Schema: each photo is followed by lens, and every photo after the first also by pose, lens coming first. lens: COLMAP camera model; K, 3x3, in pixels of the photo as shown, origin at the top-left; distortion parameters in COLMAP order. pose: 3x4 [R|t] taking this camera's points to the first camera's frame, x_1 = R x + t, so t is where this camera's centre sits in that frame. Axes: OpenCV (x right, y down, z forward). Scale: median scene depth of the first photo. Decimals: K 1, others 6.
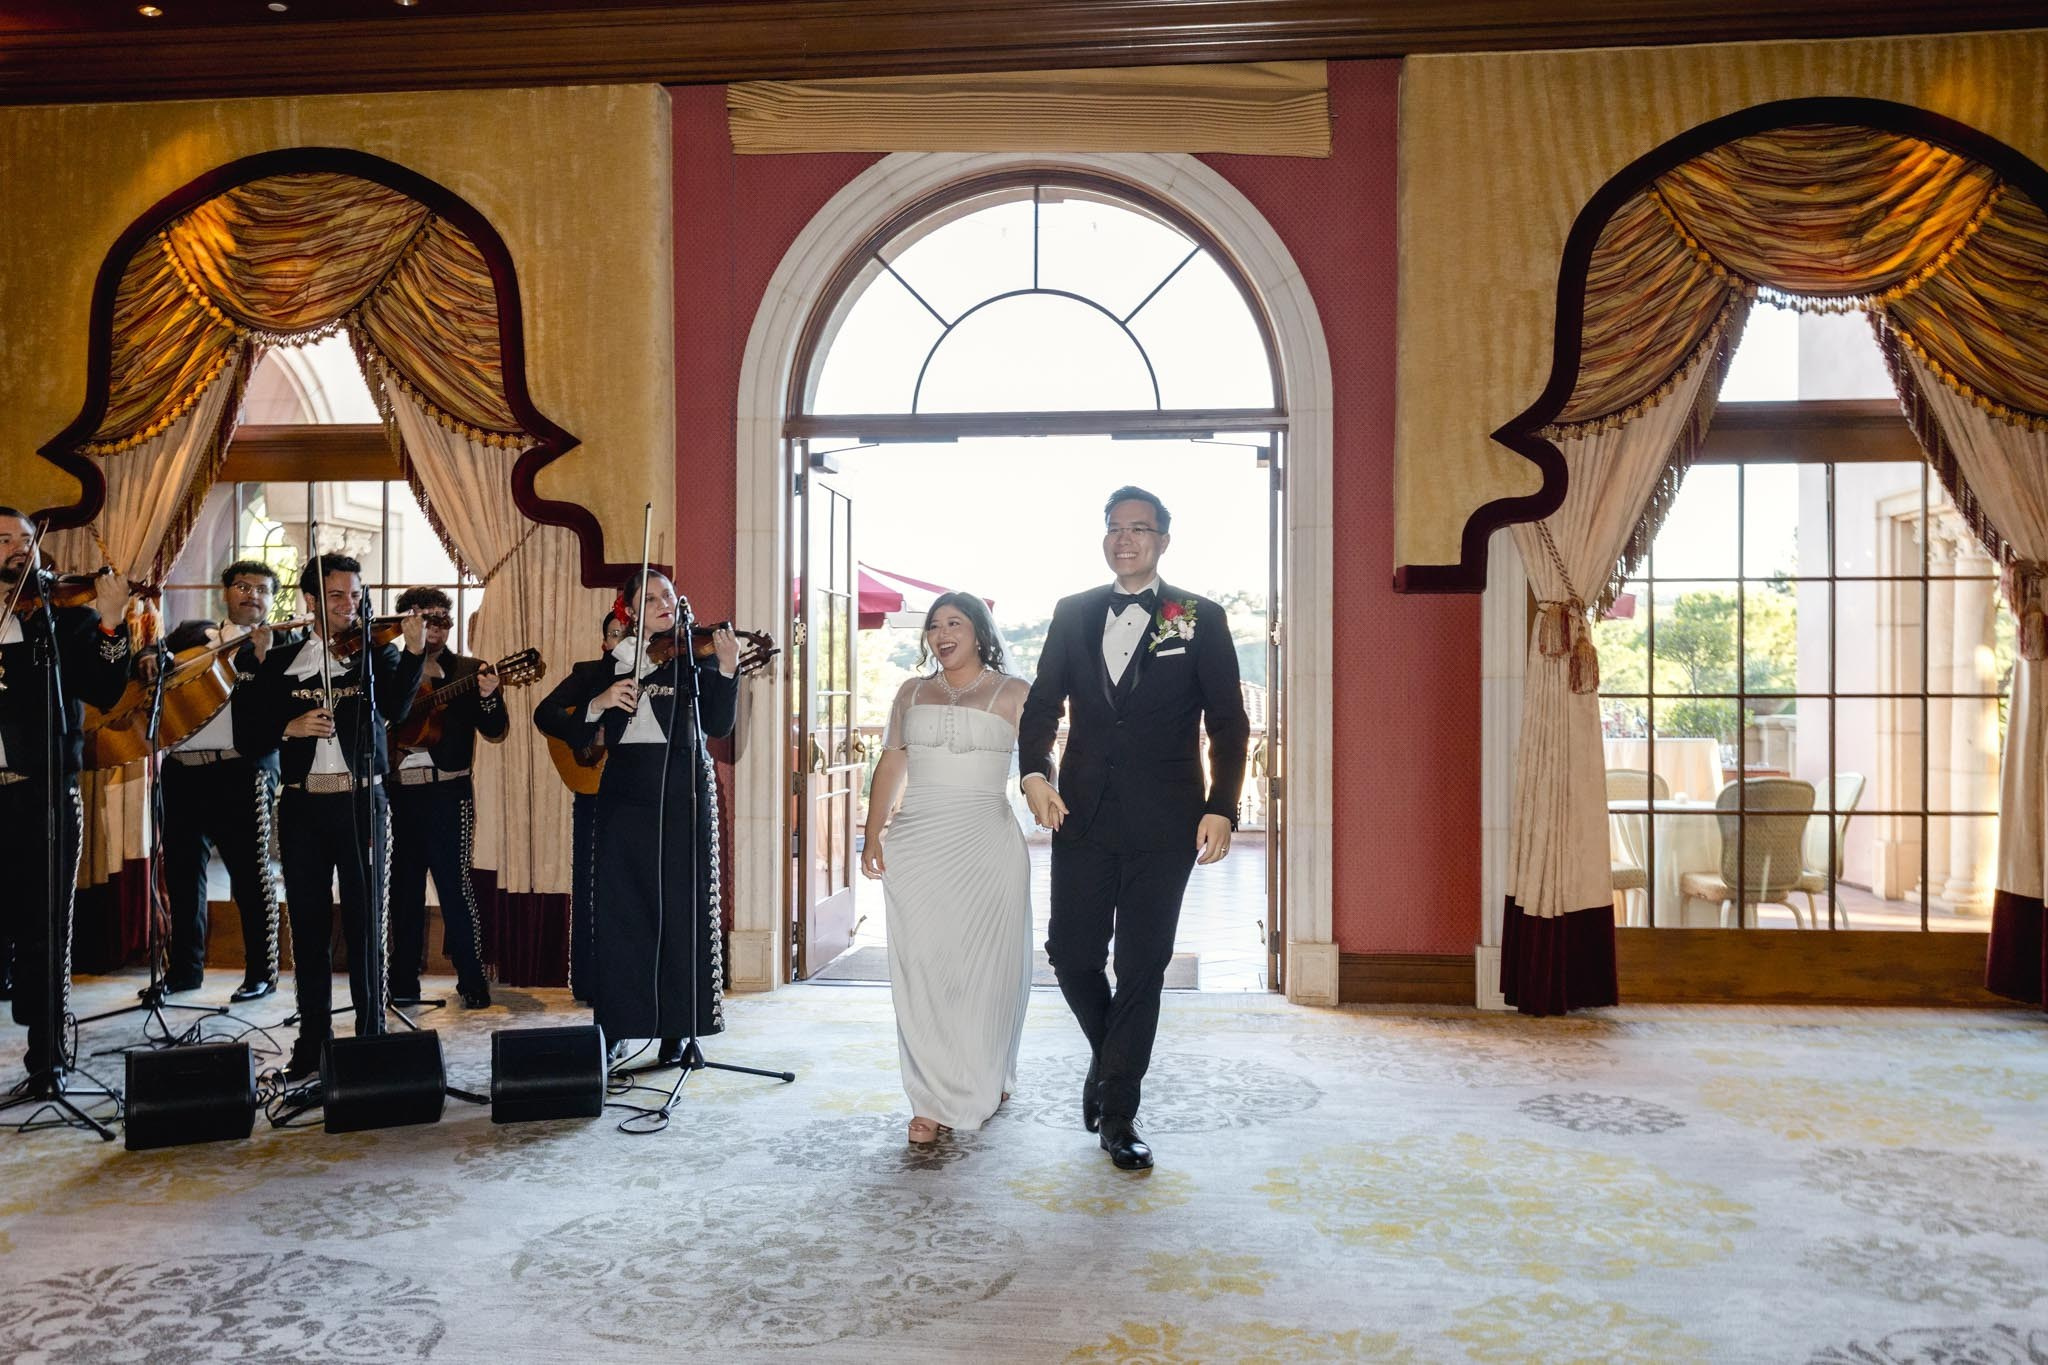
lens RADIAL K [[1784.6, 0, 1065.6], [0, 1784.6, 708.3], [0, 0, 1]] dist [-0.018968, 0.031099]
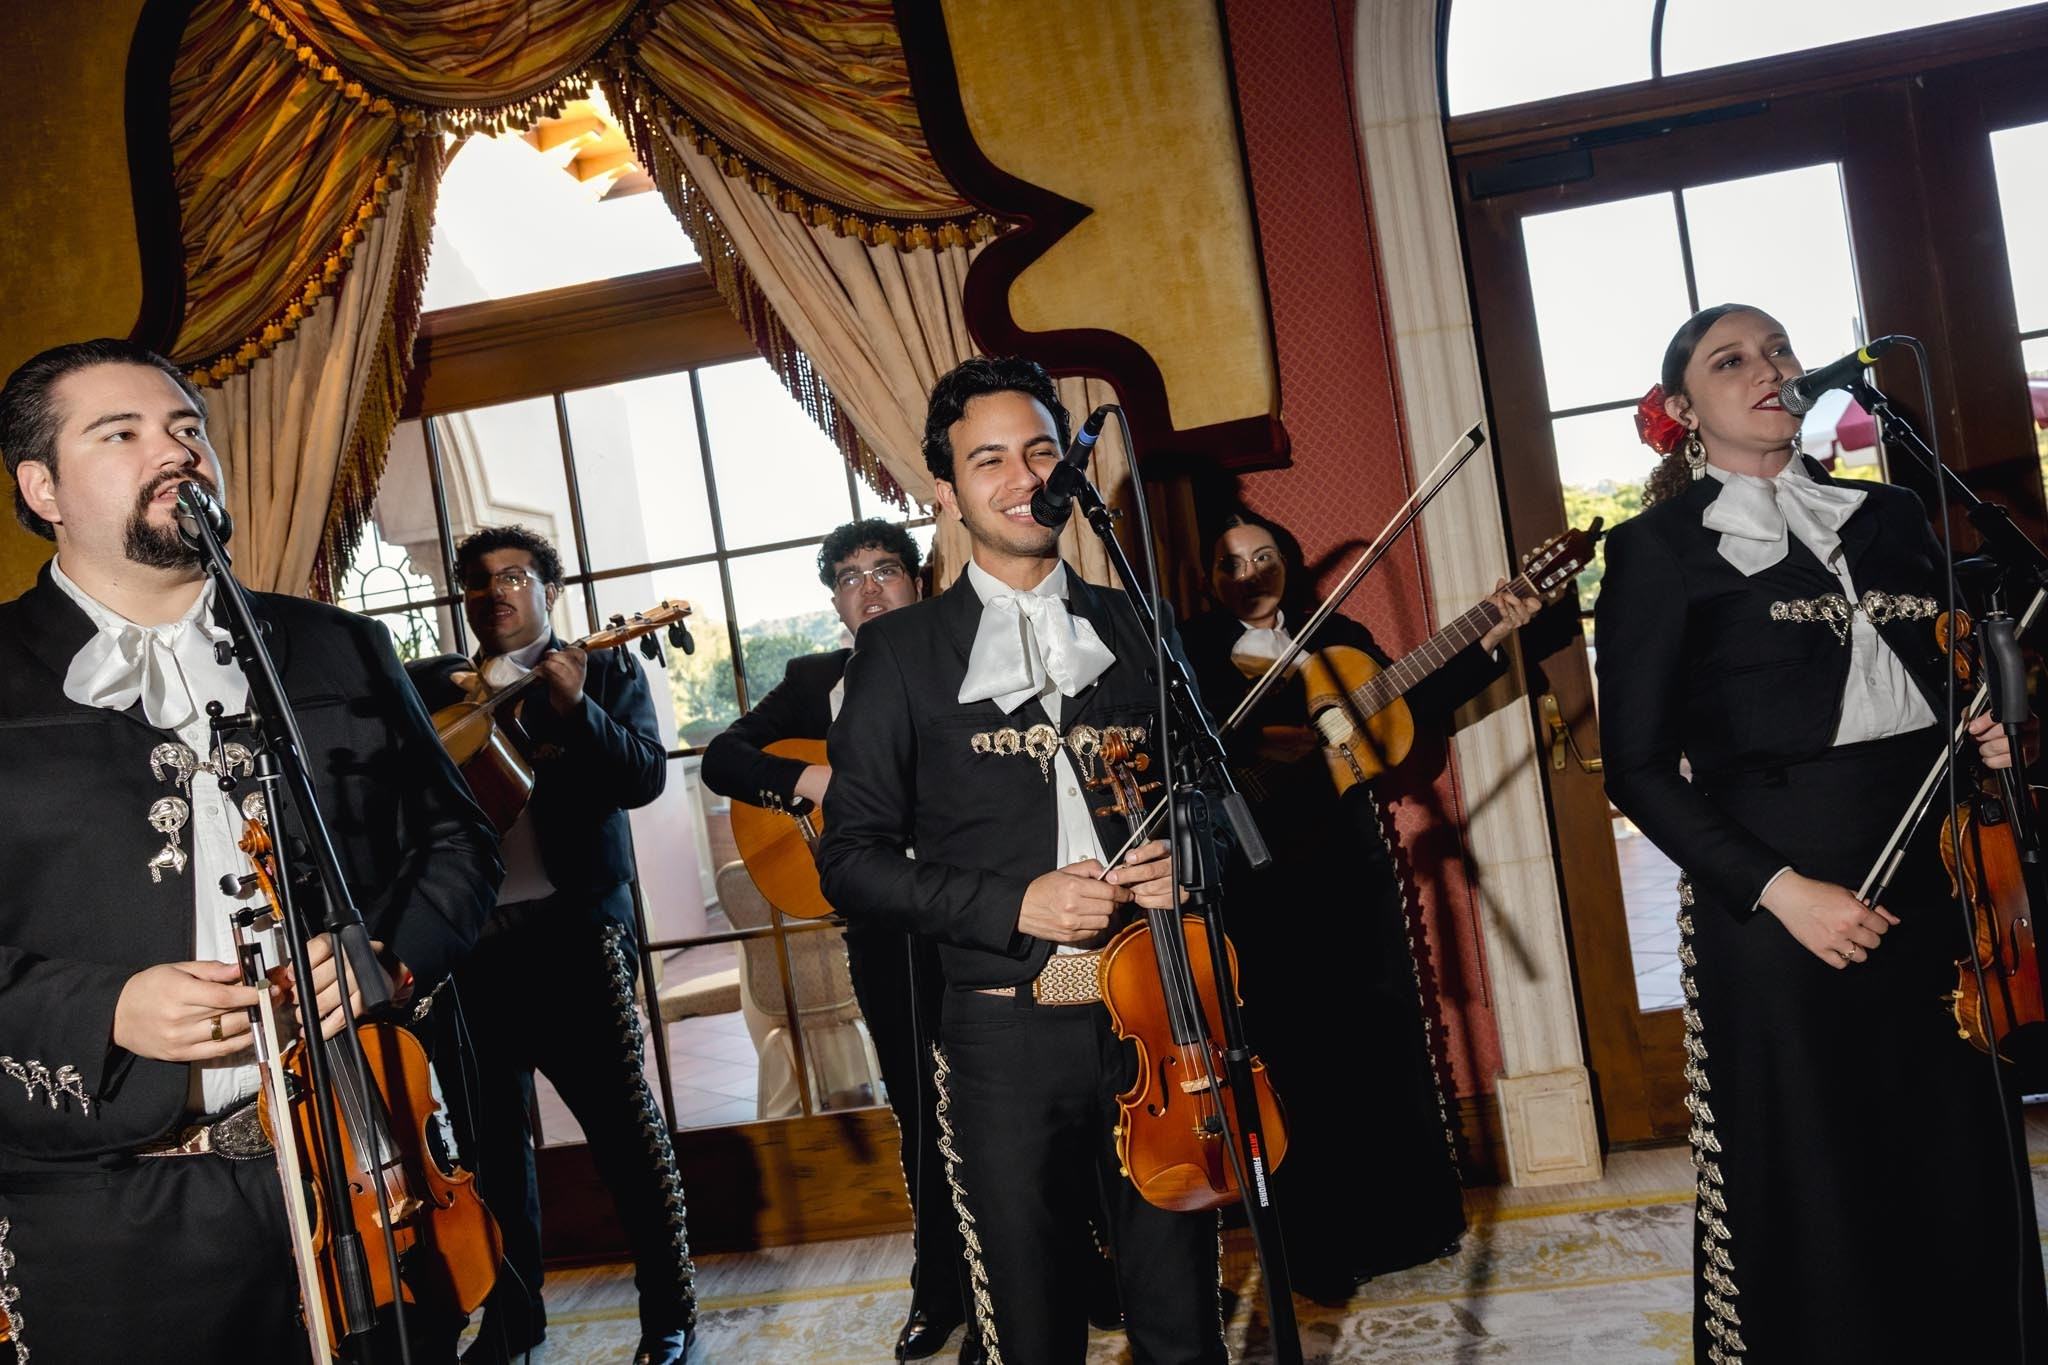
lens RADIAL K [[1770.0, 0, 1025.7], [0, 1770.0, 722.1], [0, 0, 1]] dist [-0.014520, 0.023520]
pose [[0.987826, -0.154868, -0.014678, -0.302667], [0.155082, 0.987792, 0.014743, -0.011589], [0.012215, -0.016840, 0.999784, 0.471611]]
